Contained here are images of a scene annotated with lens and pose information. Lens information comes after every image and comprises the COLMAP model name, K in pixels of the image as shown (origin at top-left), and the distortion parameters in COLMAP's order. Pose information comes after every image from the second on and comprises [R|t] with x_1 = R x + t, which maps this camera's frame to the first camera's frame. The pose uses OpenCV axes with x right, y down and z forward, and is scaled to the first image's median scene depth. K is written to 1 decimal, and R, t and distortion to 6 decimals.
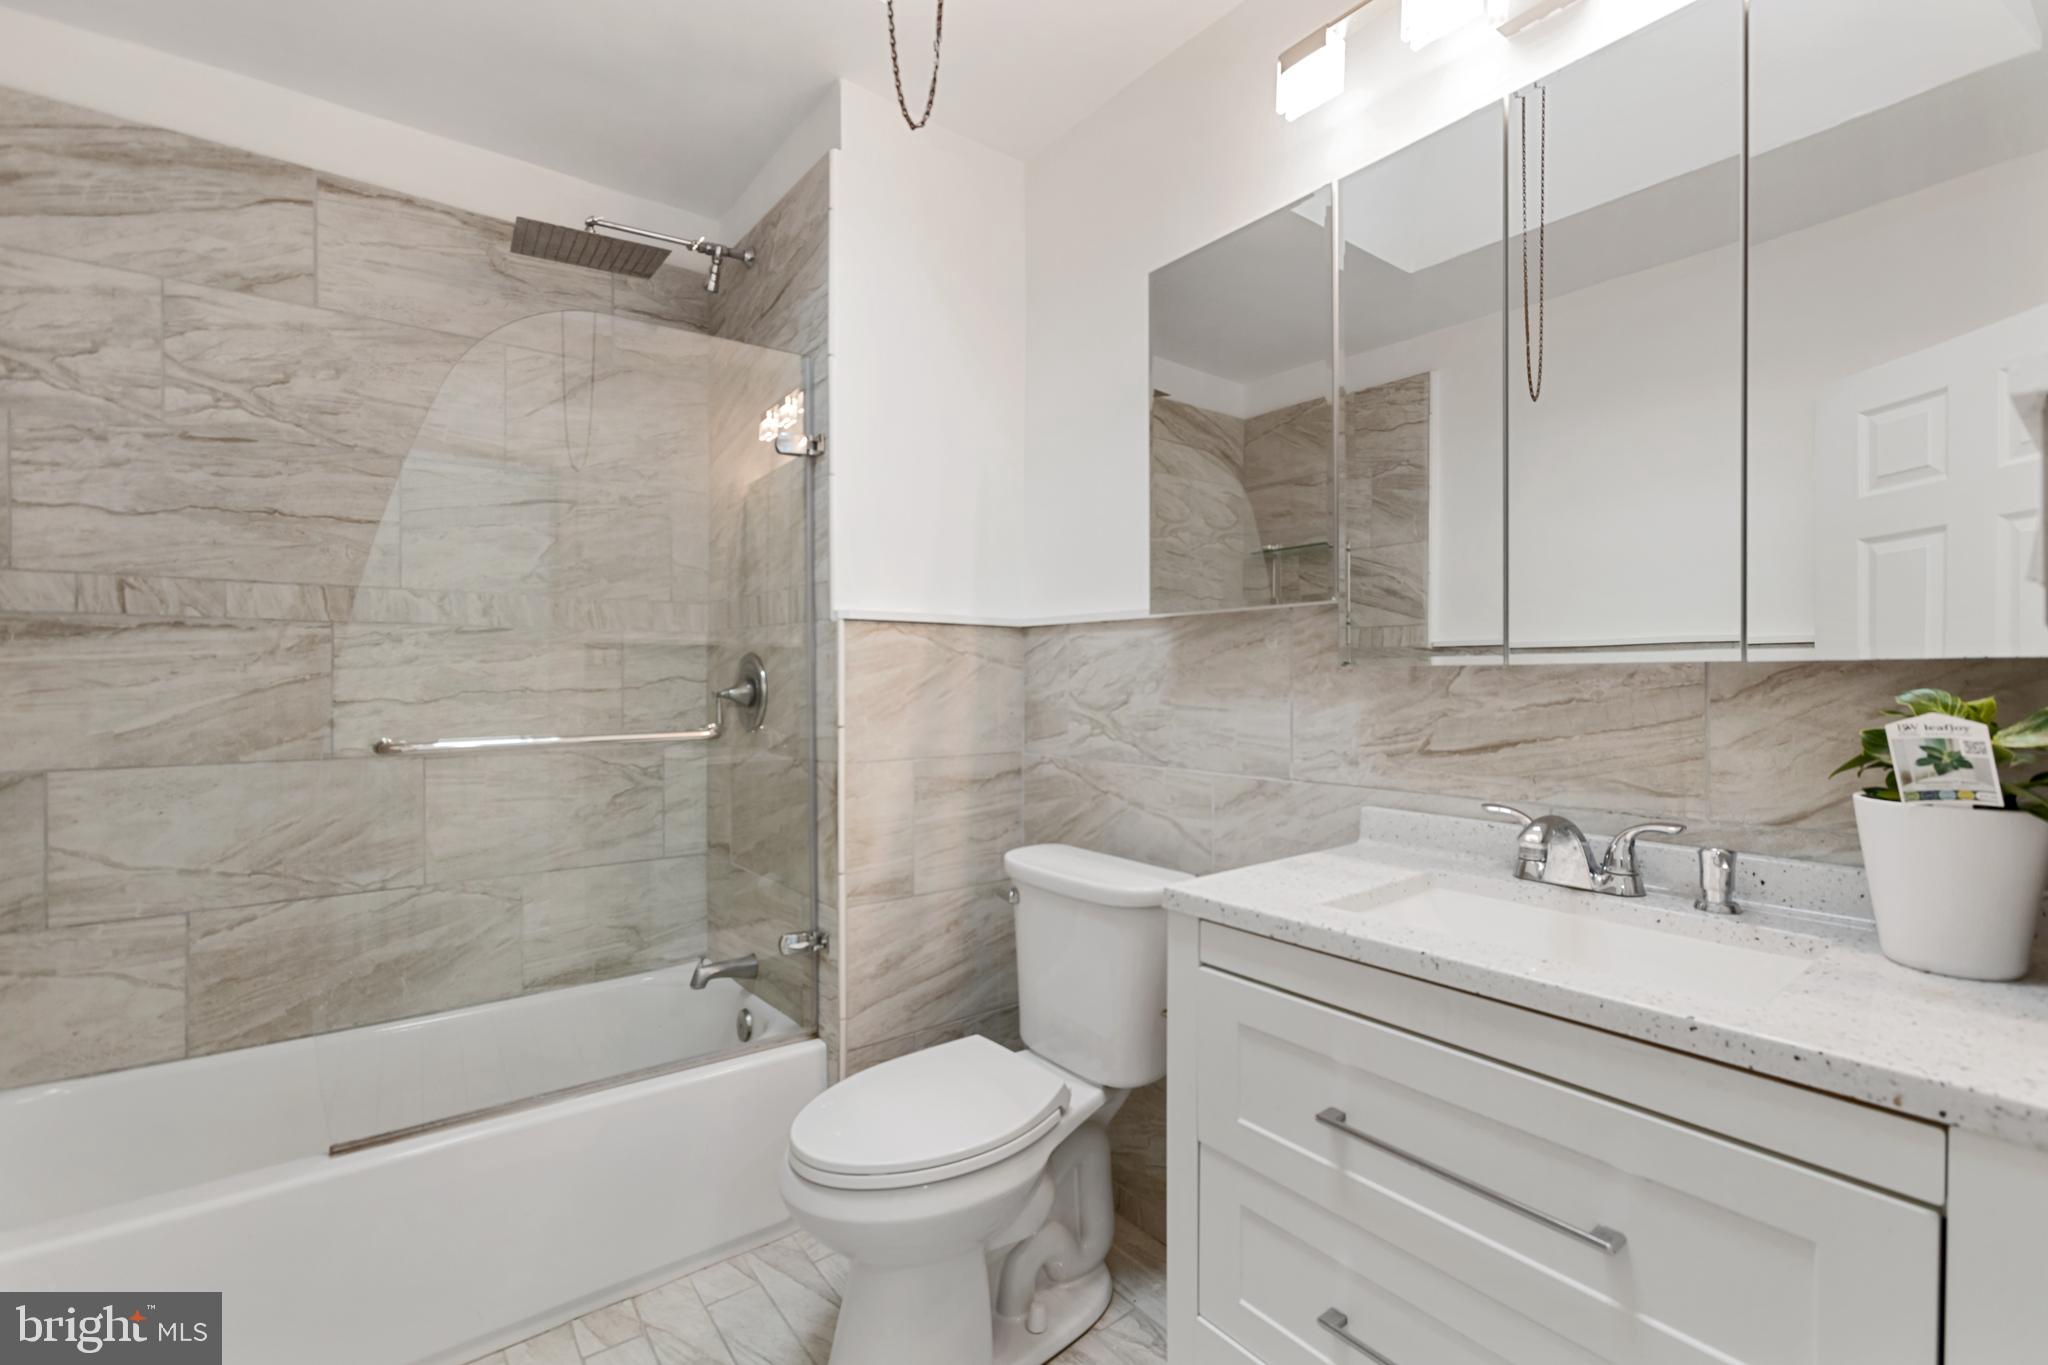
lens RADIAL K [[912.8, 0, 1015.5], [0, 912.8, 684.8], [0, 0, 1]] dist [0.003335, 0.000154]
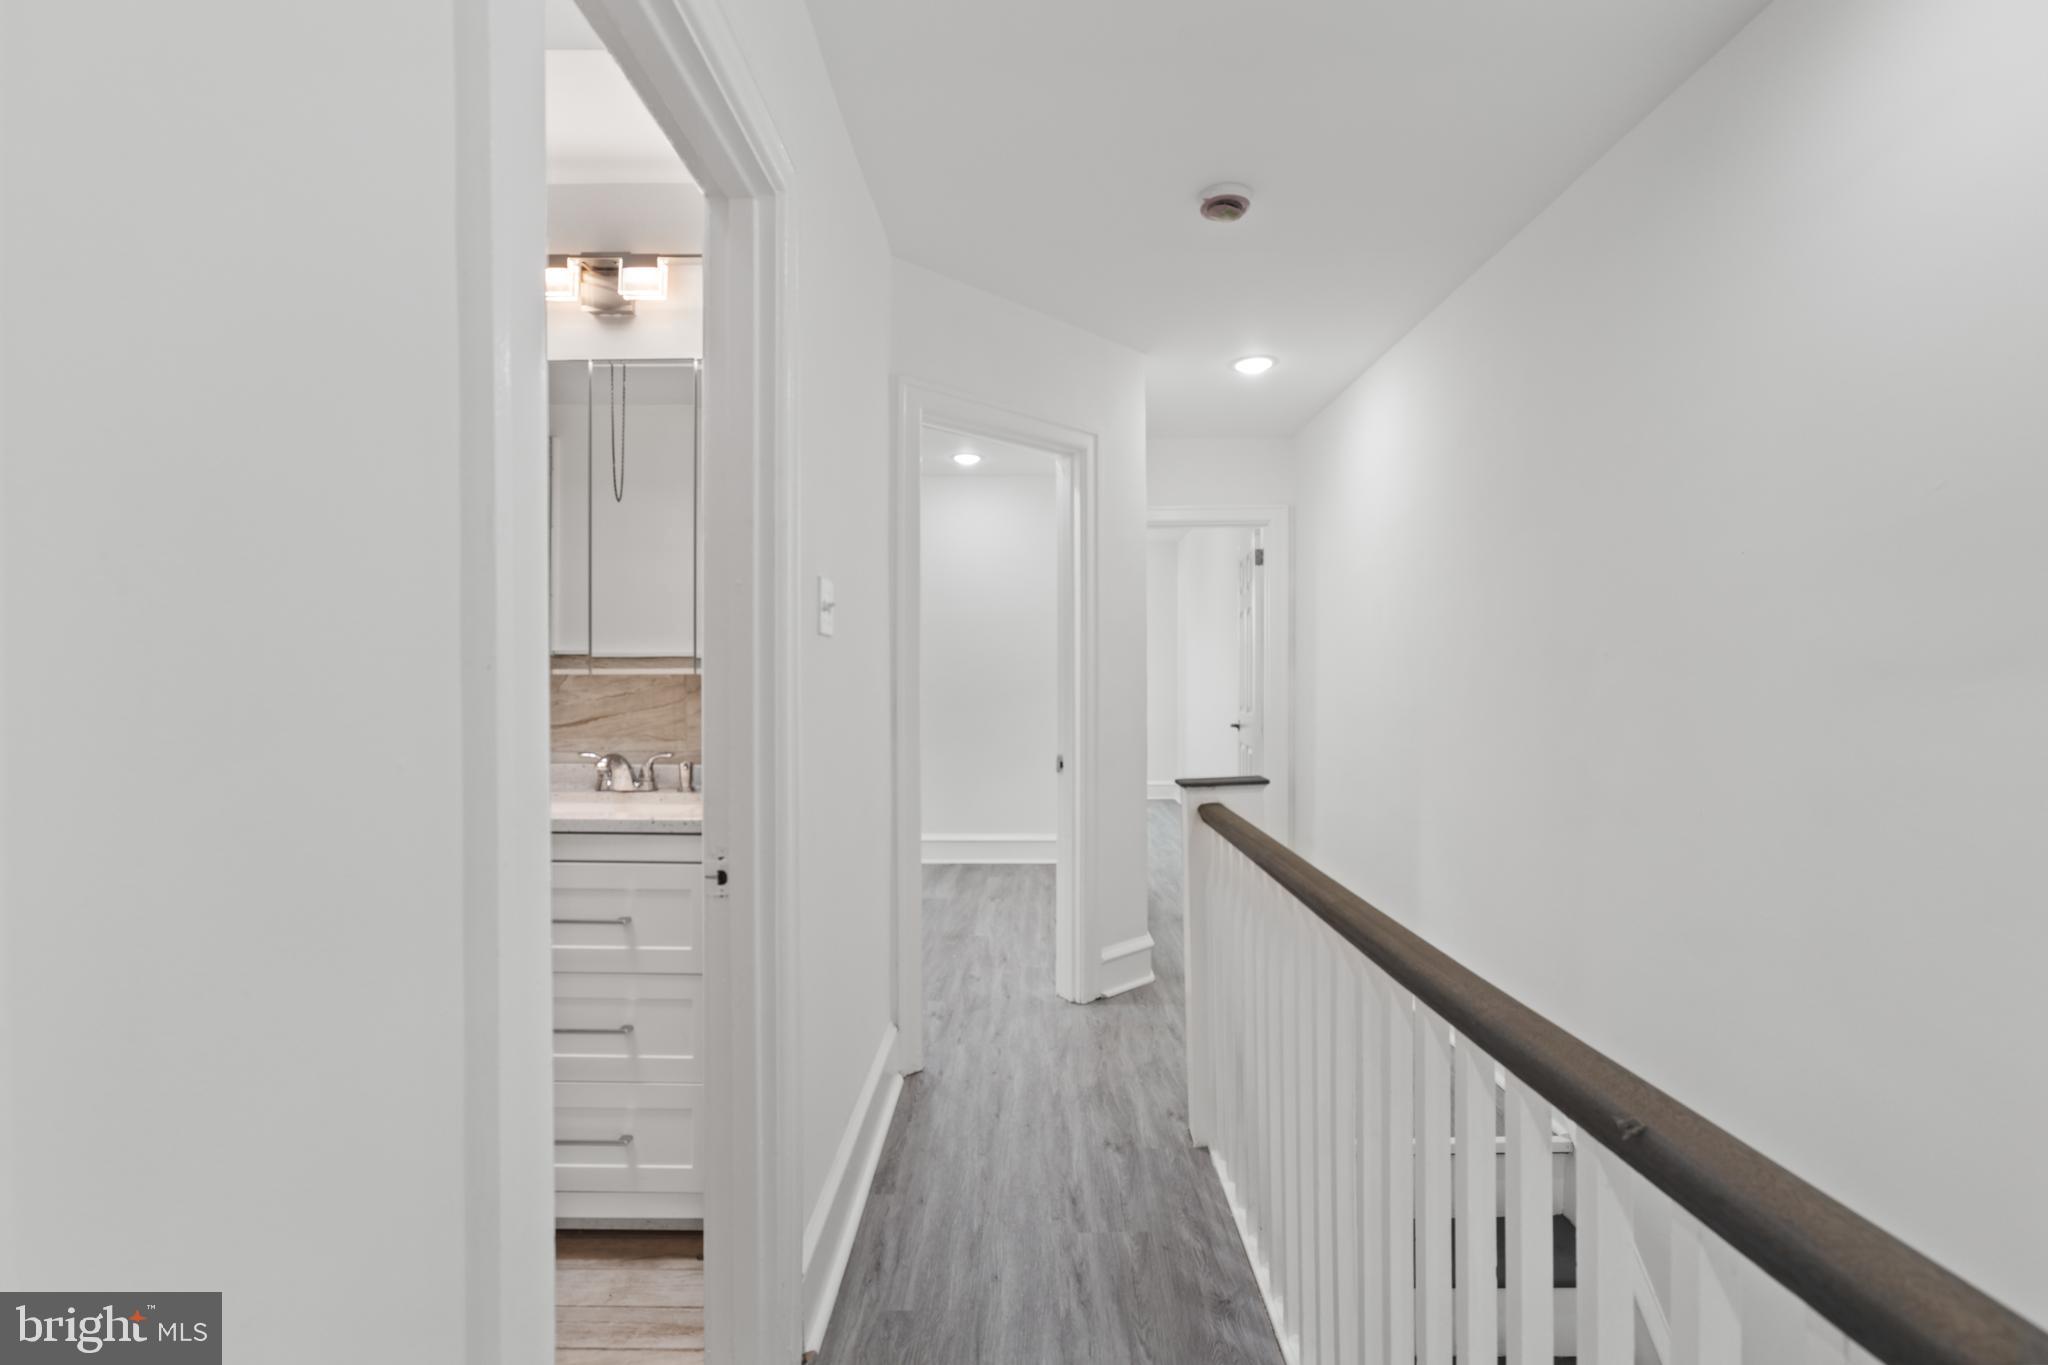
lens RADIAL K [[912.8, 0, 1014.4], [0, 912.8, 675.8], [0, 0, 1]] dist [0.003335, 0.000154]
pose [[0.625486, -0.003115, 0.780229, -0.367762], [0.003802, 0.999992, 0.000944, -0.018978], [-0.780226, 0.002376, 0.625493, -0.825786]]
